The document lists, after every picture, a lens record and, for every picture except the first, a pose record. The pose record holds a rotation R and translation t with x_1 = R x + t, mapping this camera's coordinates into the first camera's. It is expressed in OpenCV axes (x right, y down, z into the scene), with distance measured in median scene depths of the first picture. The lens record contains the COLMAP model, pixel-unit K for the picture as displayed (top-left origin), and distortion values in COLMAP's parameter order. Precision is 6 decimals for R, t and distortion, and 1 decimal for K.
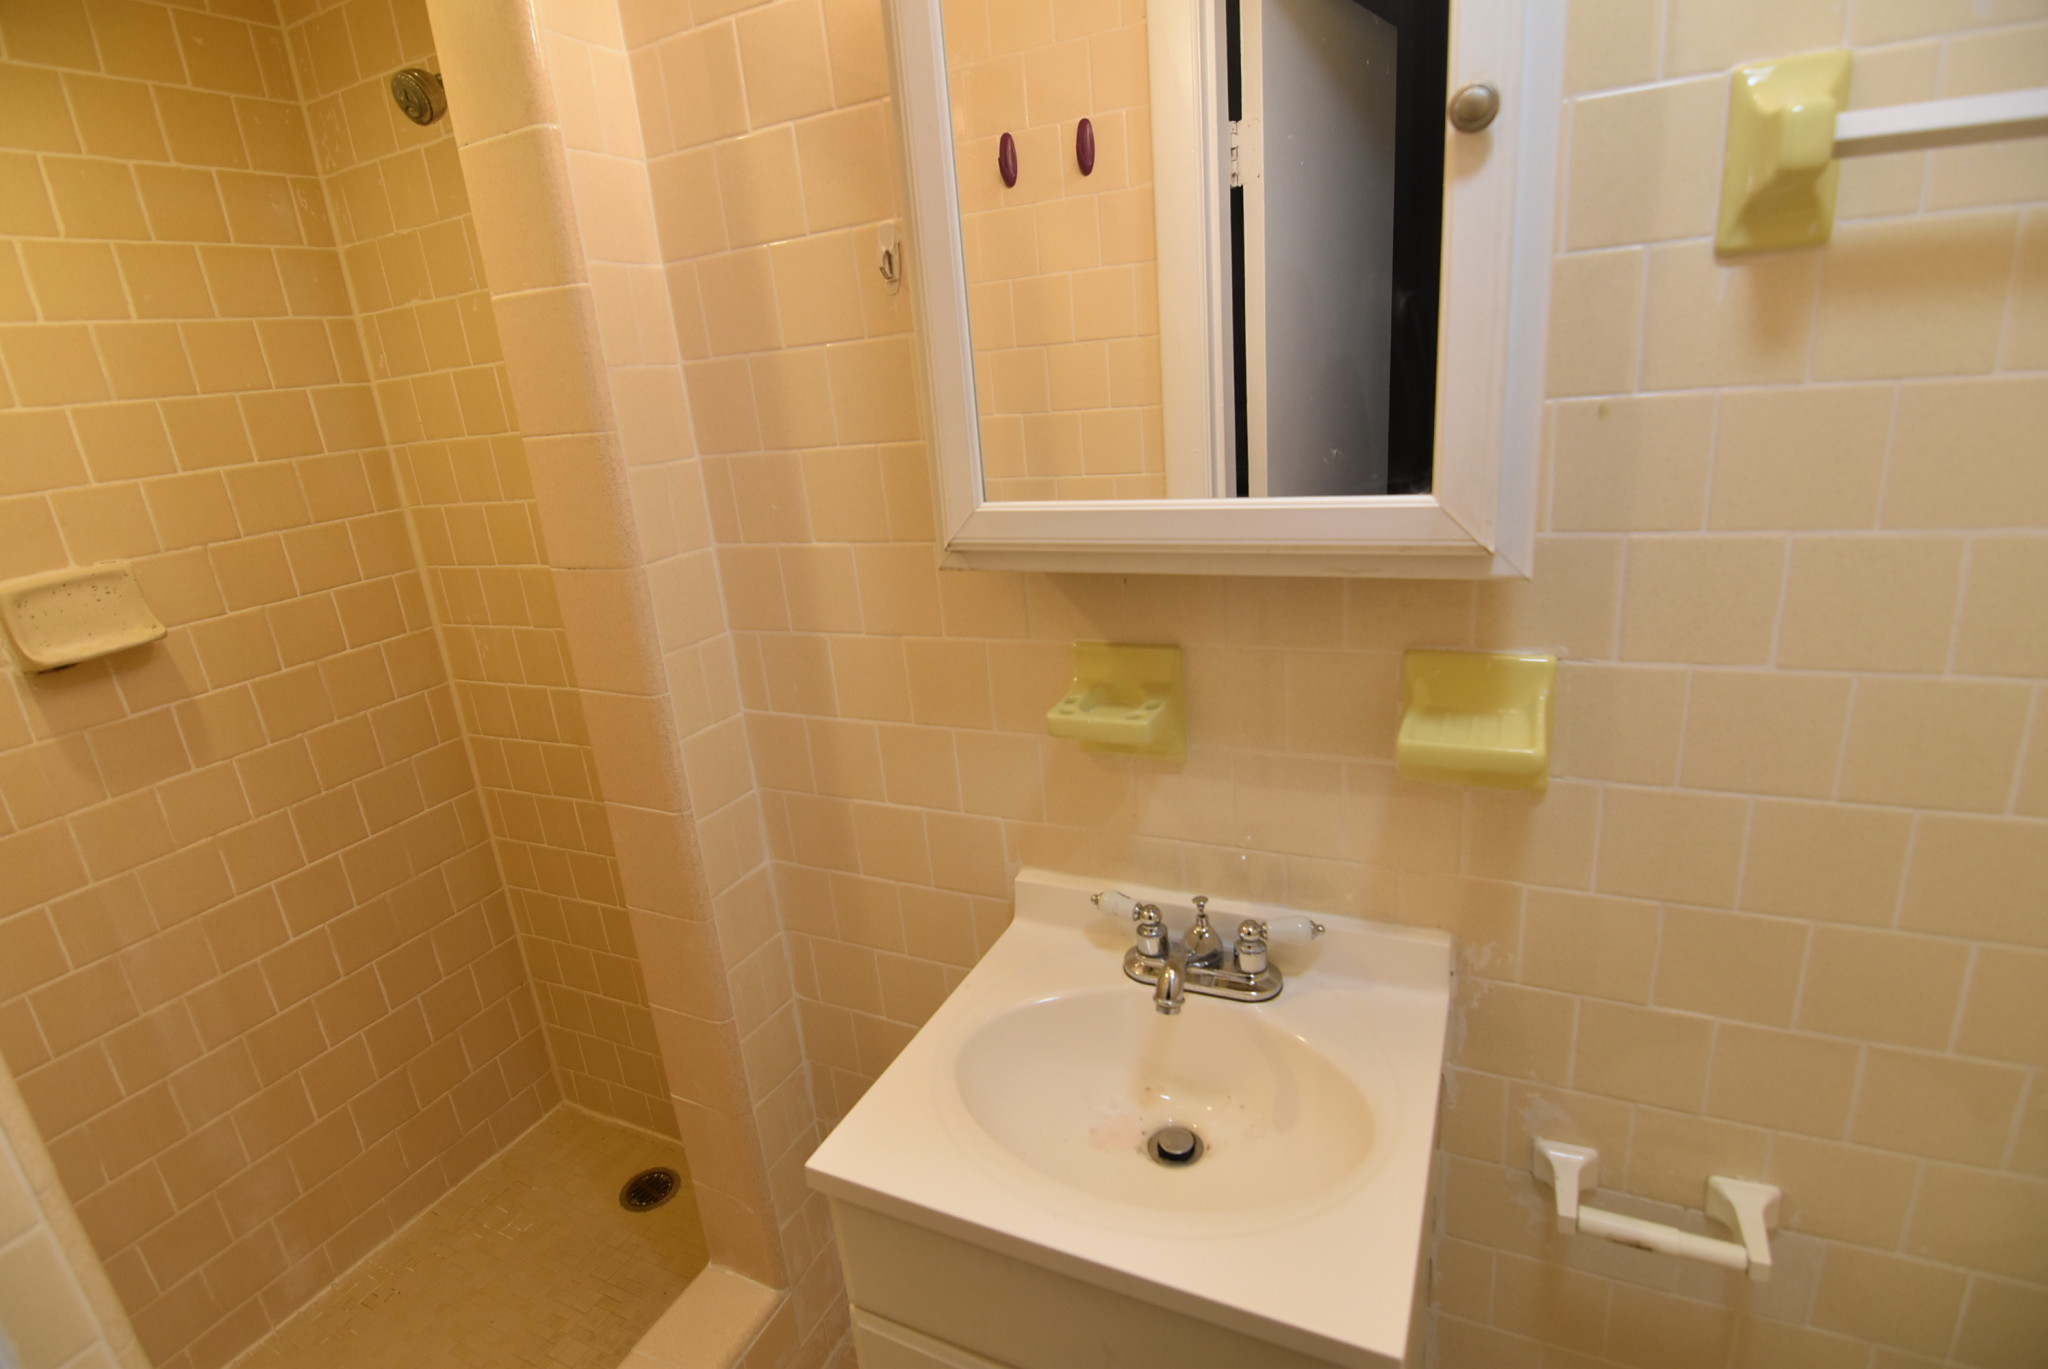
lens RADIAL K [[989.4, 0, 1033.0], [0, 989.4, 676.7], [0, 0, 1]] dist [-0.023210, -0.003153]
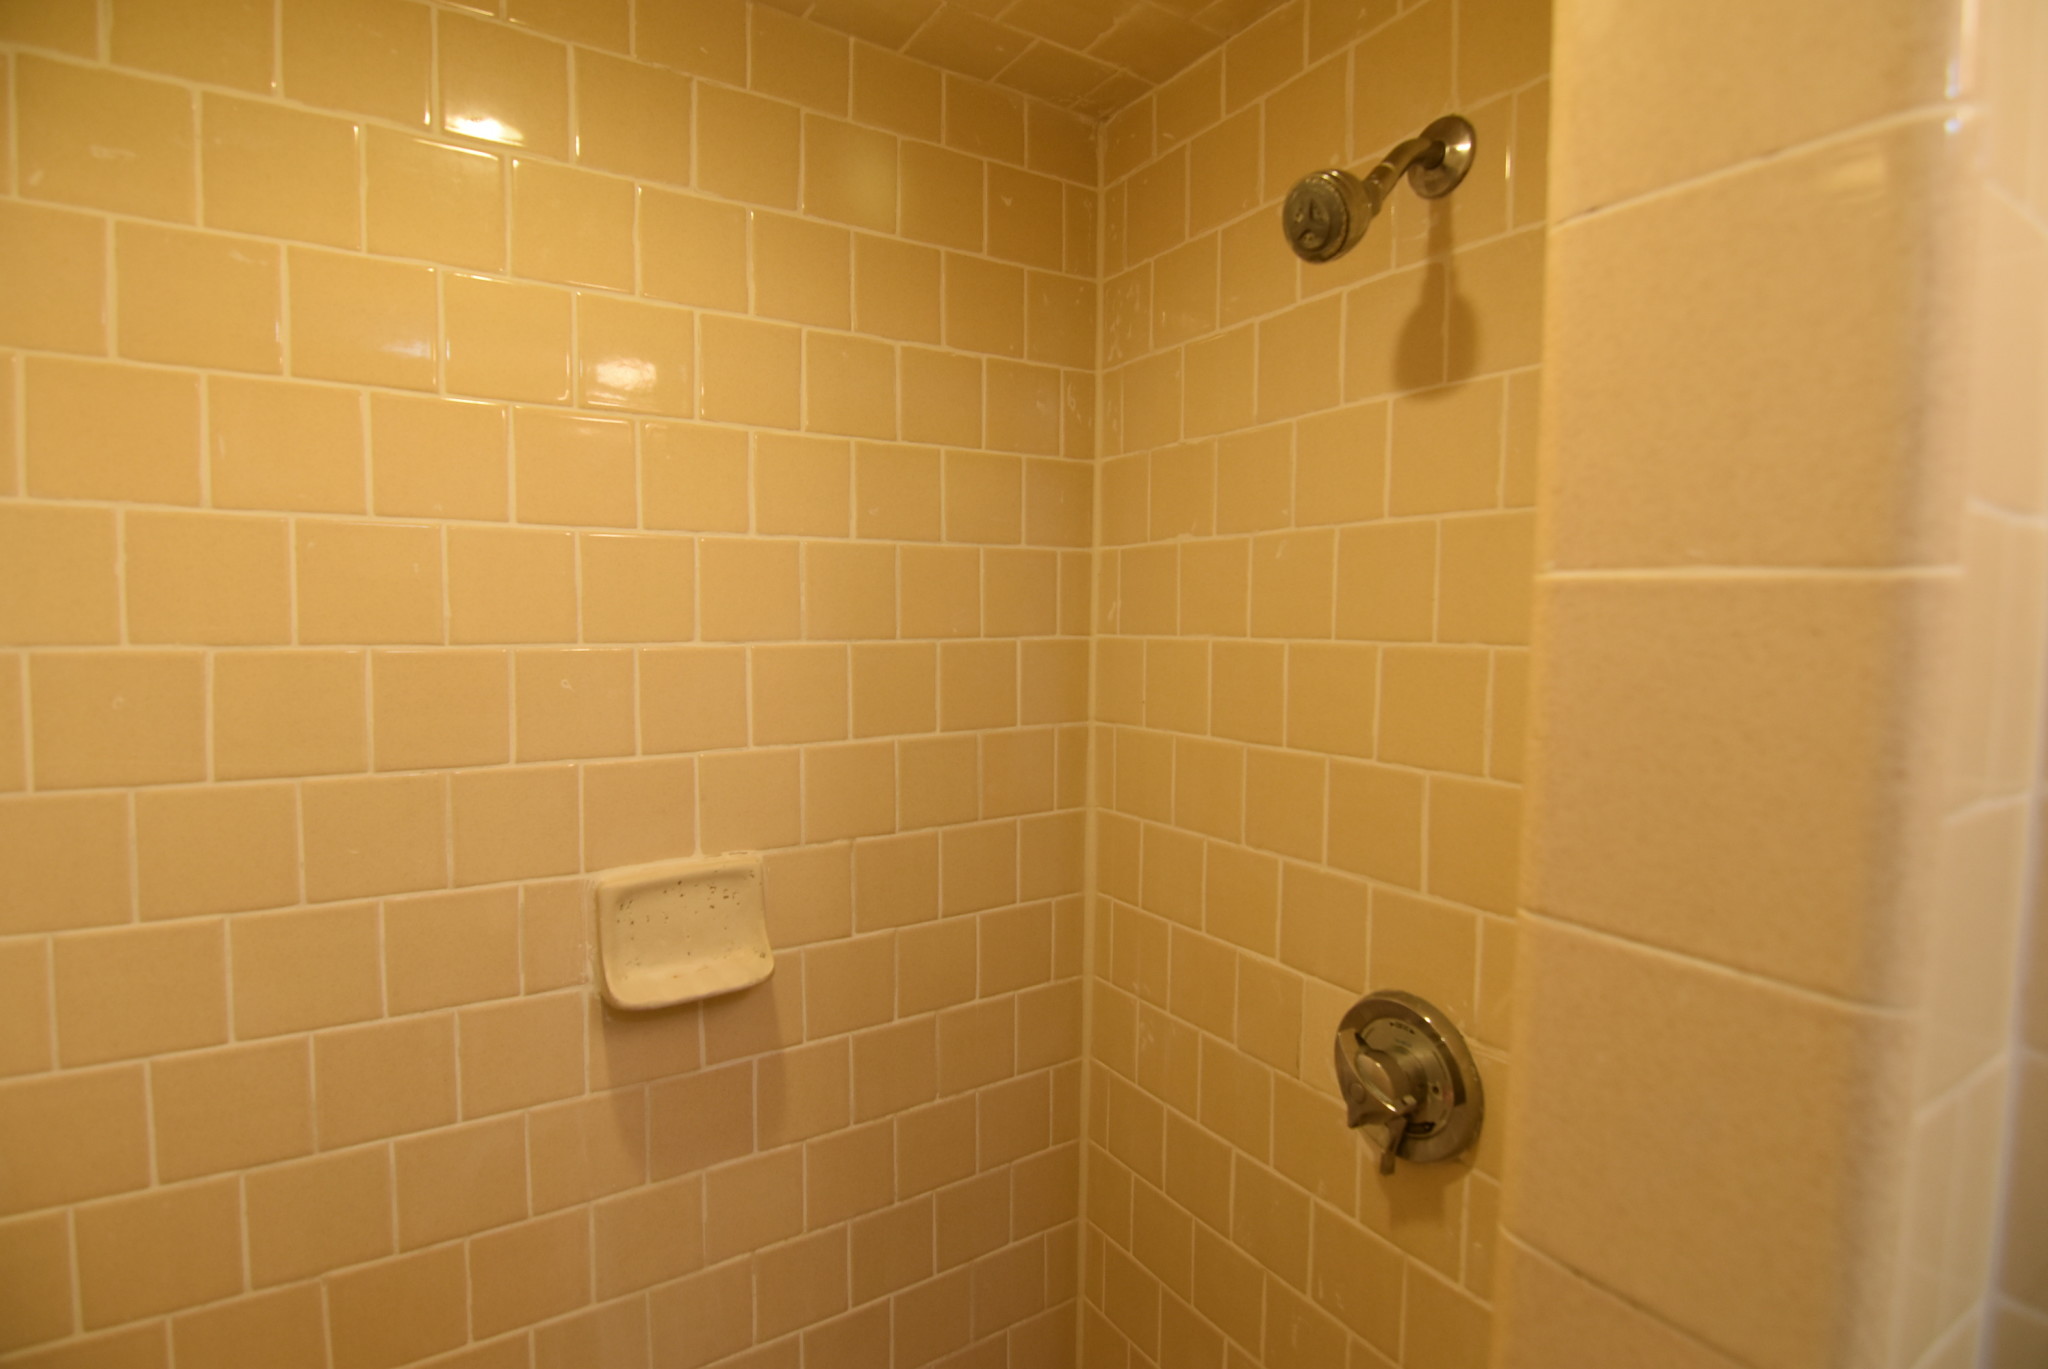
lens RADIAL K [[989.4, 0, 1024.2], [0, 989.4, 674.5], [0, 0, 1]] dist [-0.023210, -0.003153]
pose [[0.842435, 0.127238, -0.523559, -0.366453], [-0.238005, 0.959651, -0.149745, -0.168440], [0.483381, 0.250760, 0.838727, 0.404246]]
